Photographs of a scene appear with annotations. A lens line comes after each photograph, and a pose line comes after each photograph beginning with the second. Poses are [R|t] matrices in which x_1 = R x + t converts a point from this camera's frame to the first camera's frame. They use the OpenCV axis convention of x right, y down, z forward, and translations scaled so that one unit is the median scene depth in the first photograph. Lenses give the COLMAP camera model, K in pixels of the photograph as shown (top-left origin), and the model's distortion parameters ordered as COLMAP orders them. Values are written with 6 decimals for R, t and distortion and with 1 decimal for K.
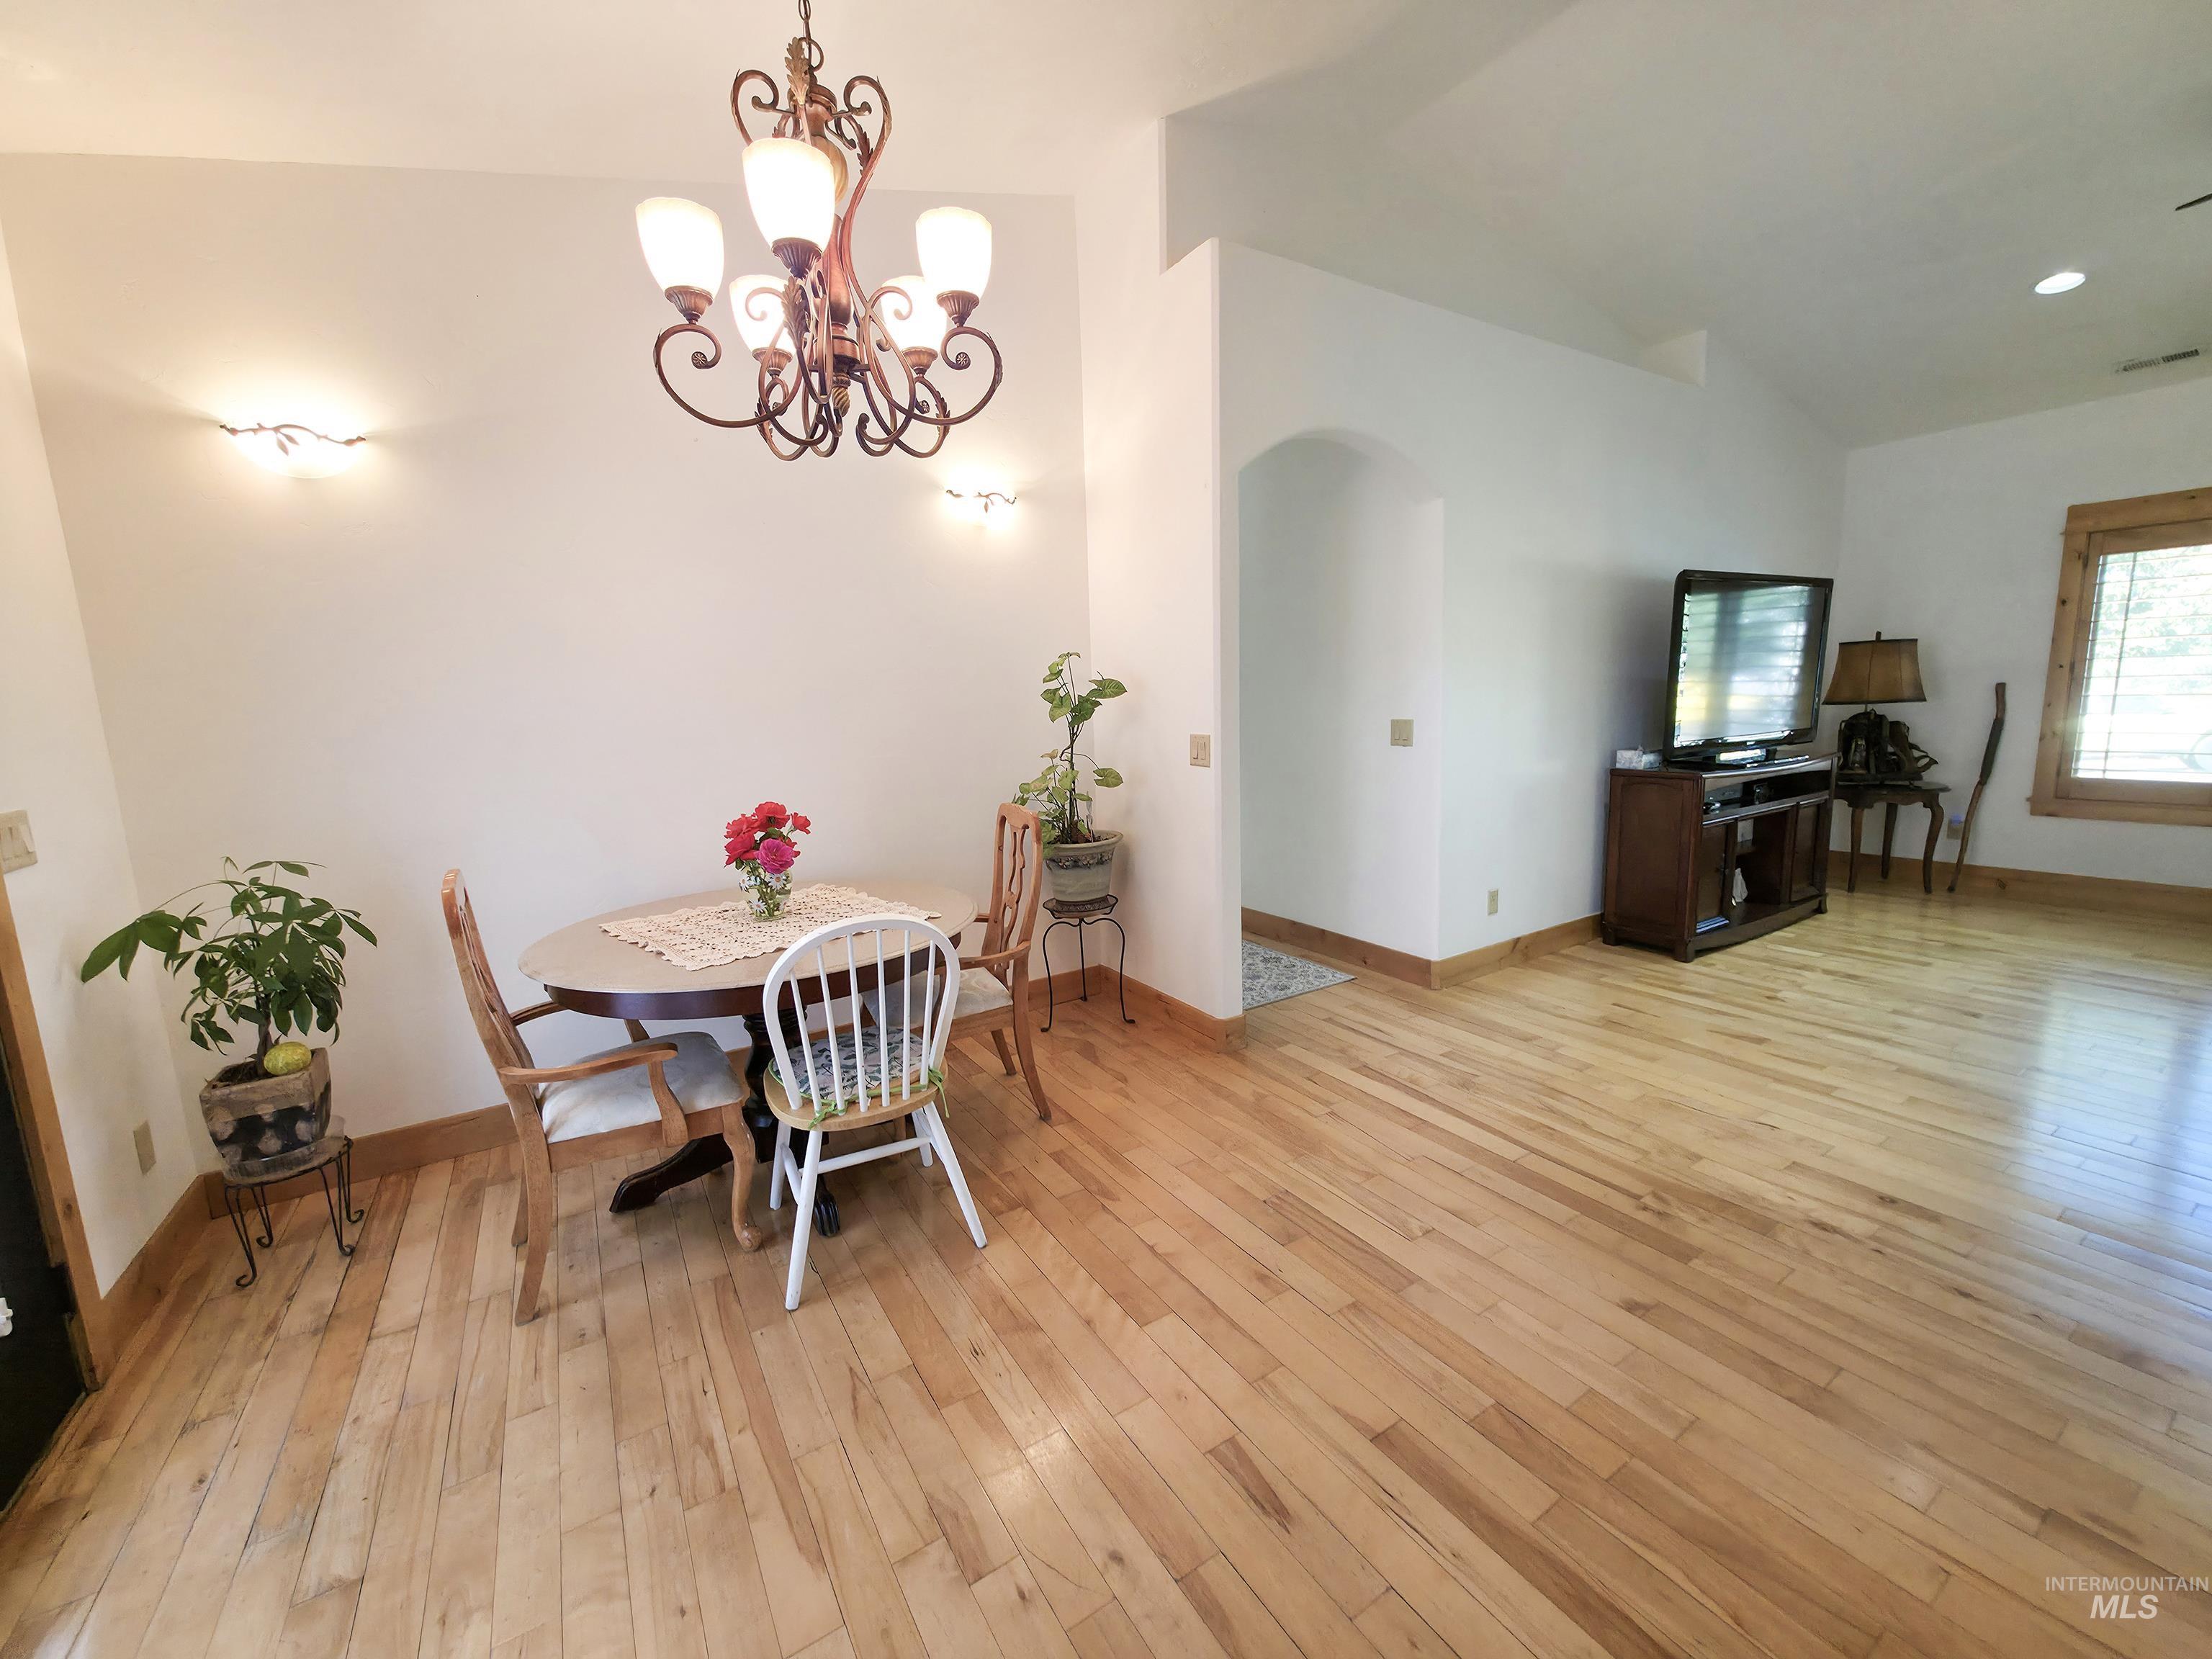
lens RADIAL K [[882.1, 0, 1106.0], [0, 882.1, 829.5], [0, 0, 1]] dist [0.002717, 0.000792]
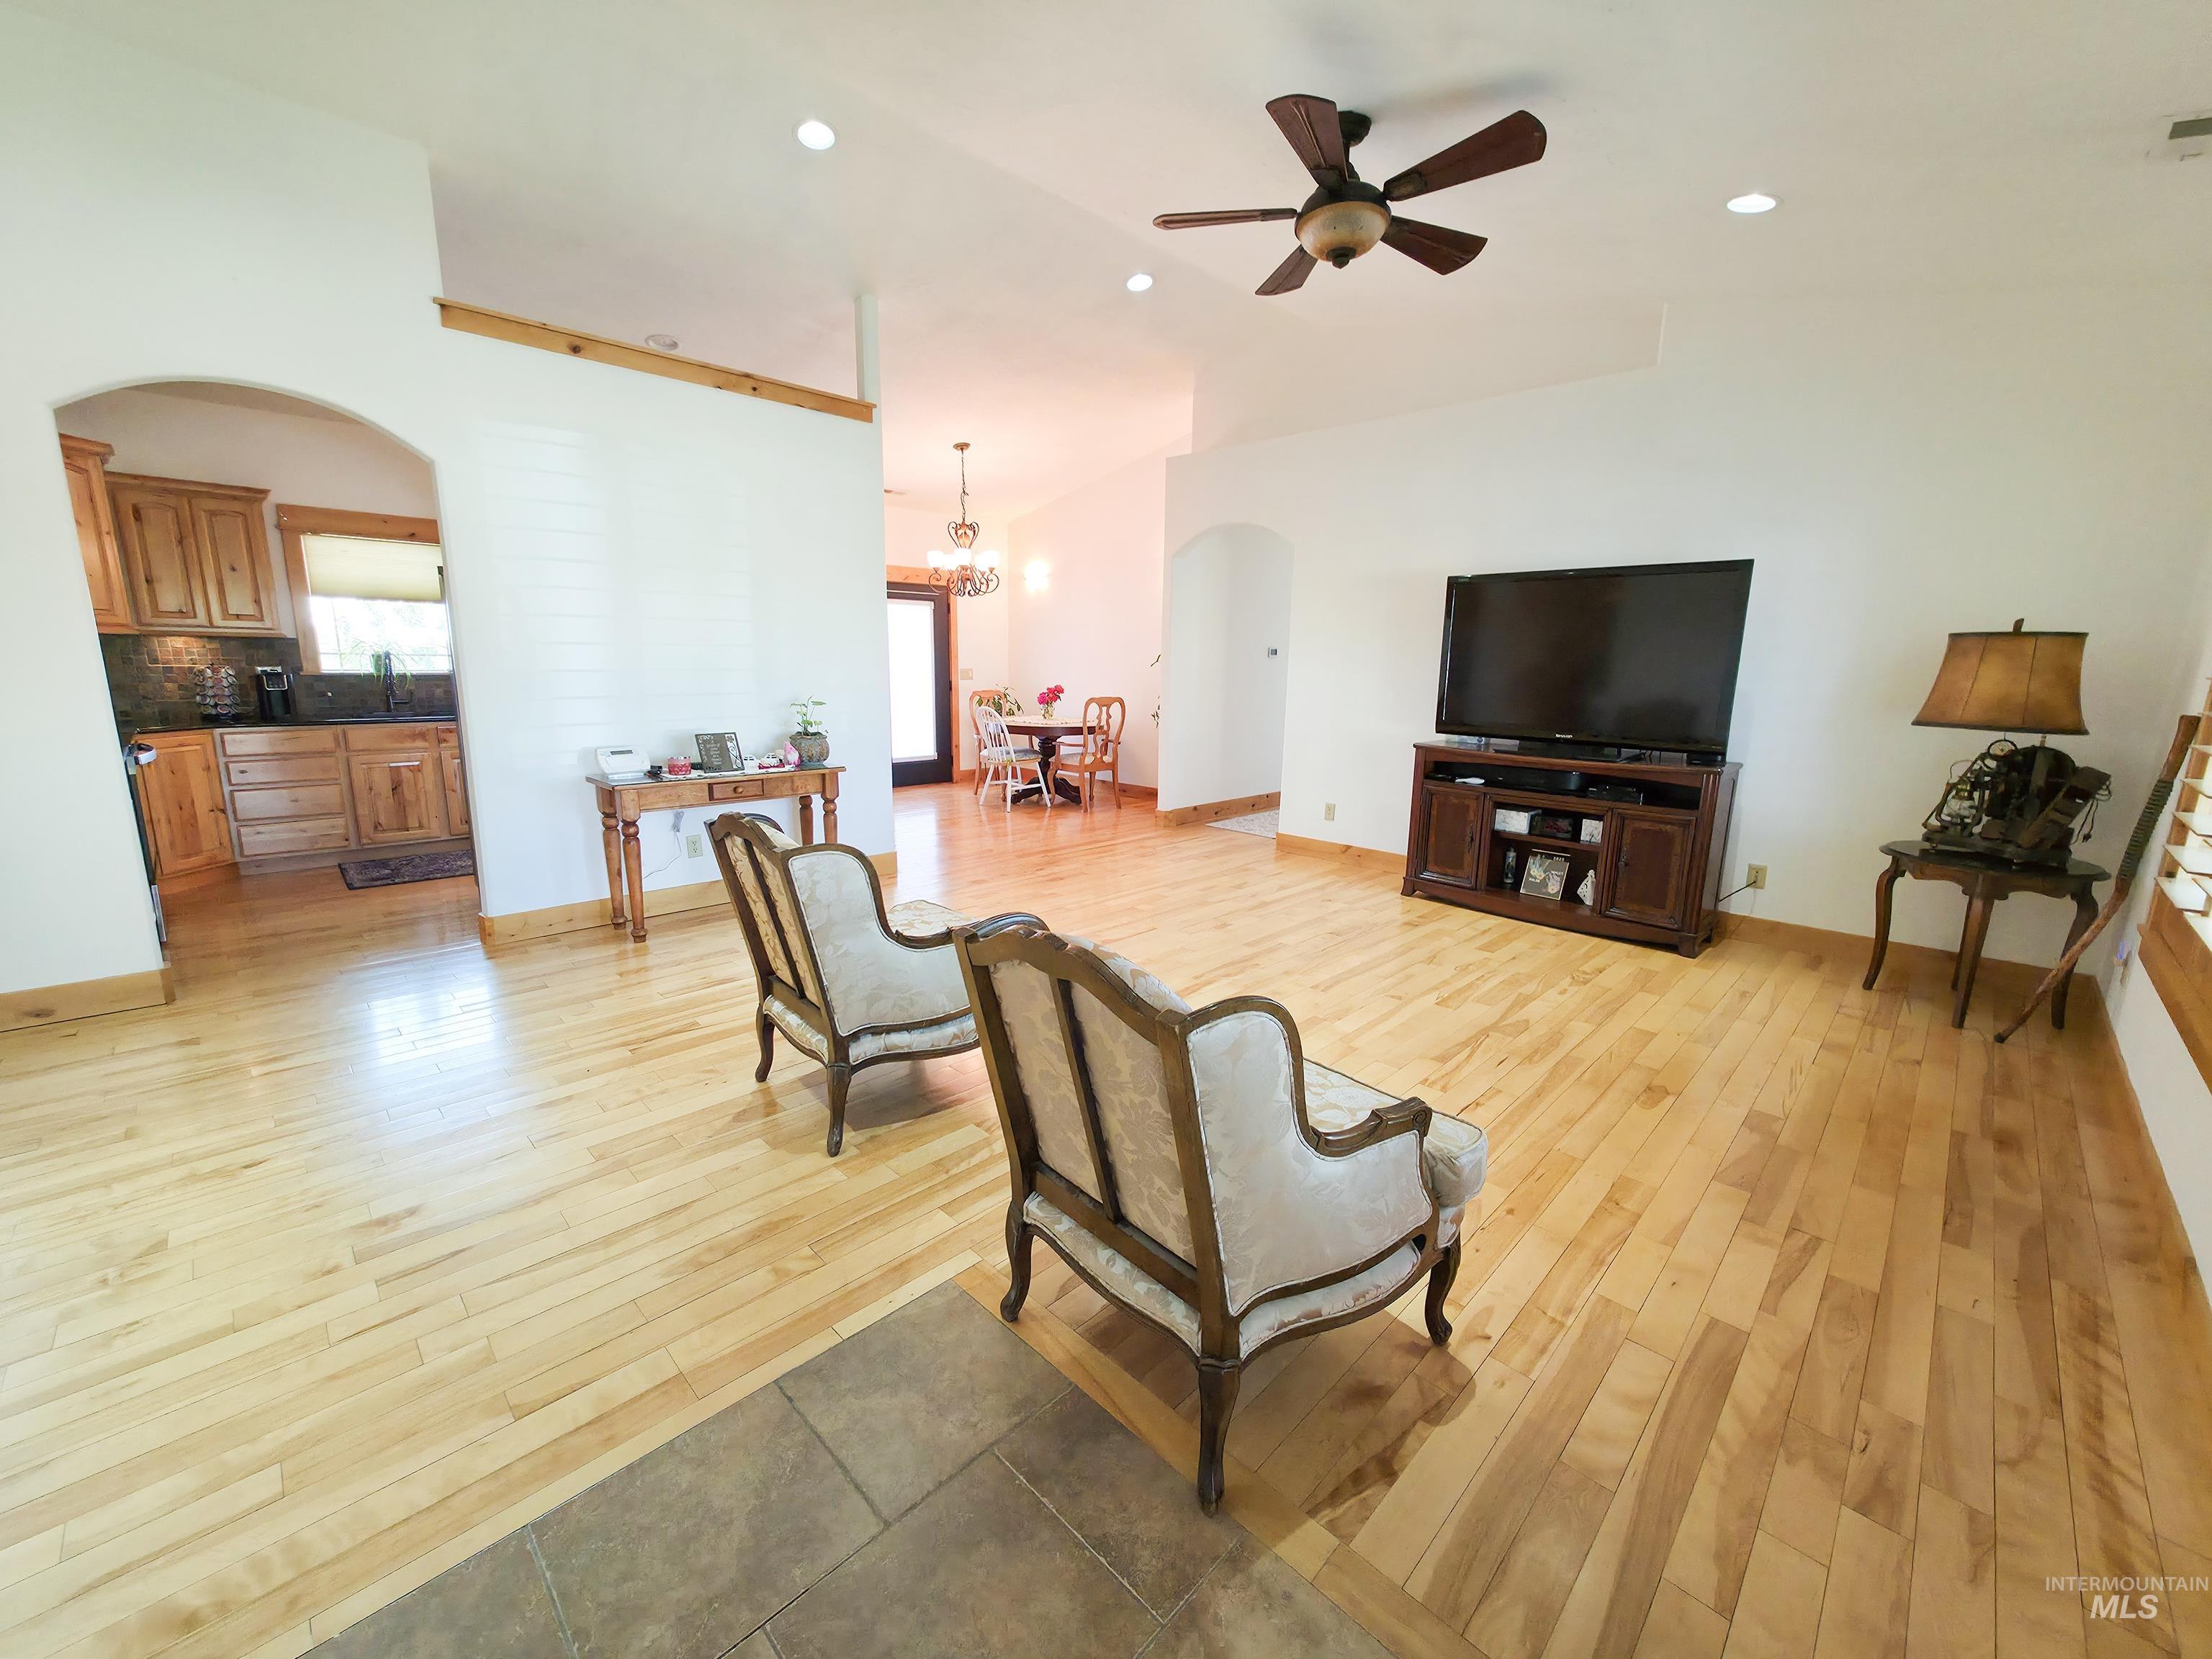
lens RADIAL K [[882.1, 0, 1106.0], [0, 882.1, 829.5], [0, 0, 1]] dist [0.002717, 0.000792]
pose [[0.227486, 0.232752, -0.945556, 2.011763], [-0.172690, 0.965267, 0.196057, -0.129197], [0.958347, 0.118688, 0.259779, 0.312353]]
